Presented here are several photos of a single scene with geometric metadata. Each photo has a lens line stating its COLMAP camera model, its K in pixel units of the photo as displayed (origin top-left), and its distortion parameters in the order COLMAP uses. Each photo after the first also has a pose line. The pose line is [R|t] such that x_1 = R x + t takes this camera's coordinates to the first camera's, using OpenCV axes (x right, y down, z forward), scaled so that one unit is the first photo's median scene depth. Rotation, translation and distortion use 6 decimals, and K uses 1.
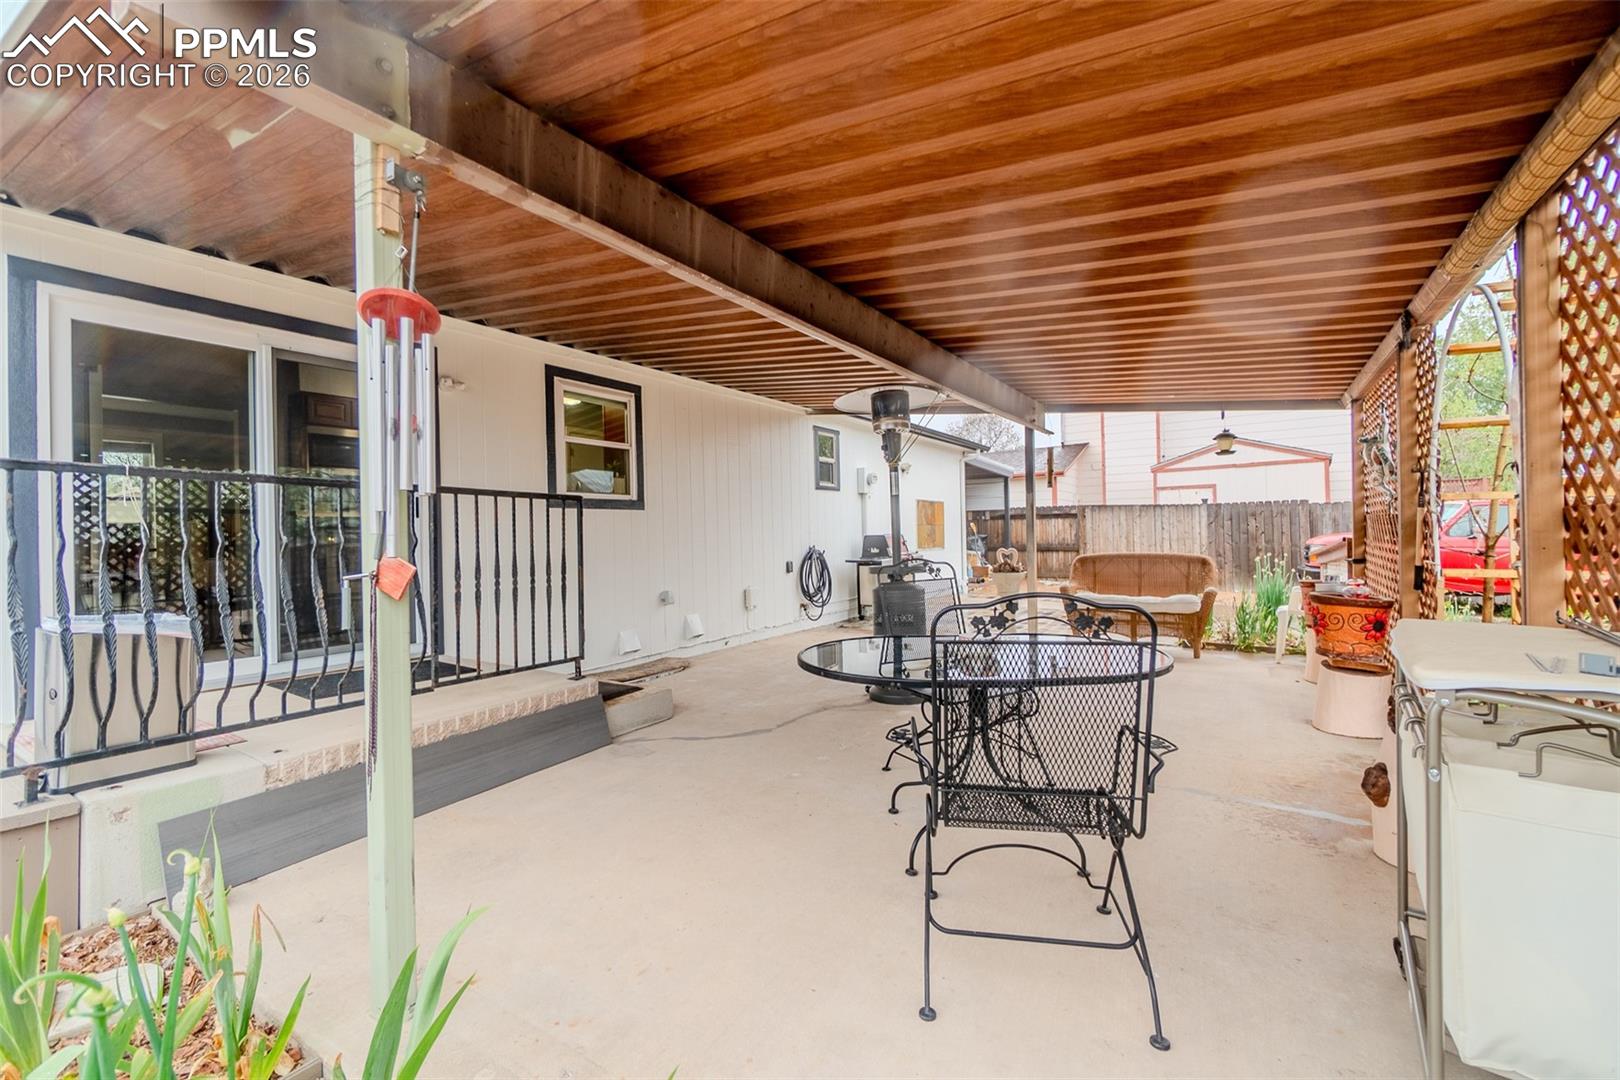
lens RADIAL K [[692.4, 0, 794.0], [0, 692.4, 534.6], [0, 0, 1]] dist [-0.005171, 0.001636]
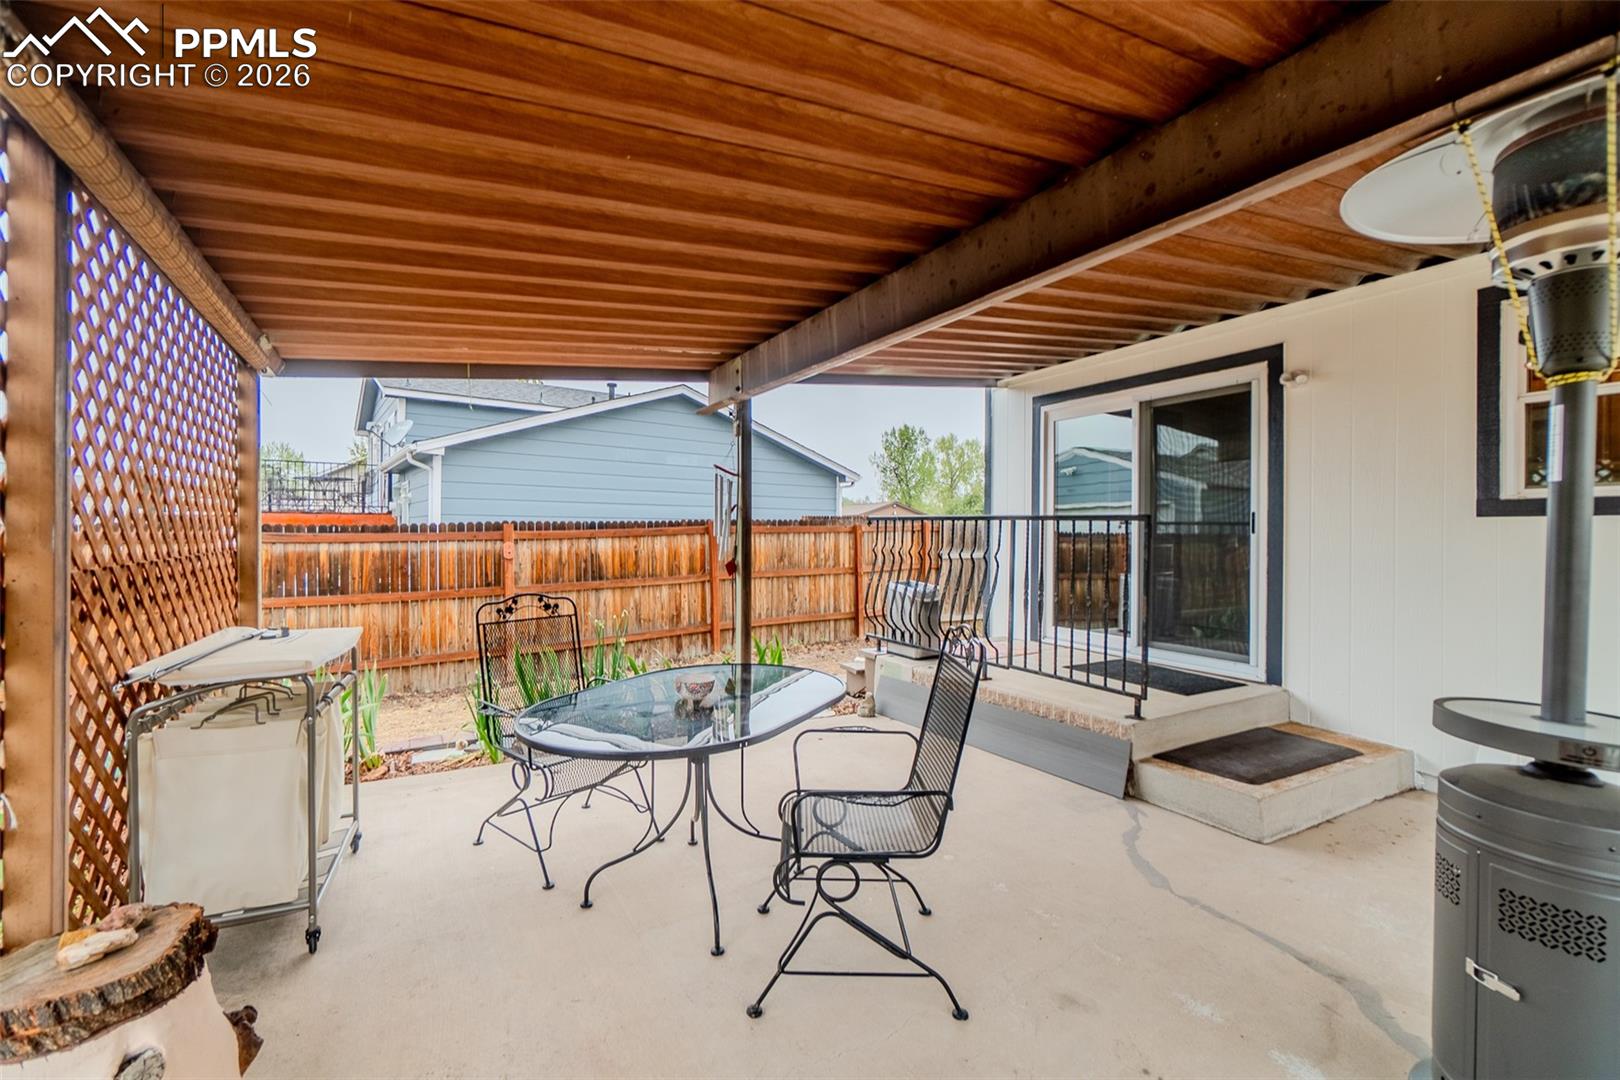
lens RADIAL K [[692.4, 0, 794.0], [0, 692.4, 534.6], [0, 0, 1]] dist [-0.005171, 0.001636]
pose [[-0.500495, 0.012034, -0.865656, 0.687236], [0.003539, 0.999923, 0.011855, -0.044438], [0.865732, 0.002869, -0.500499, 1.057790]]
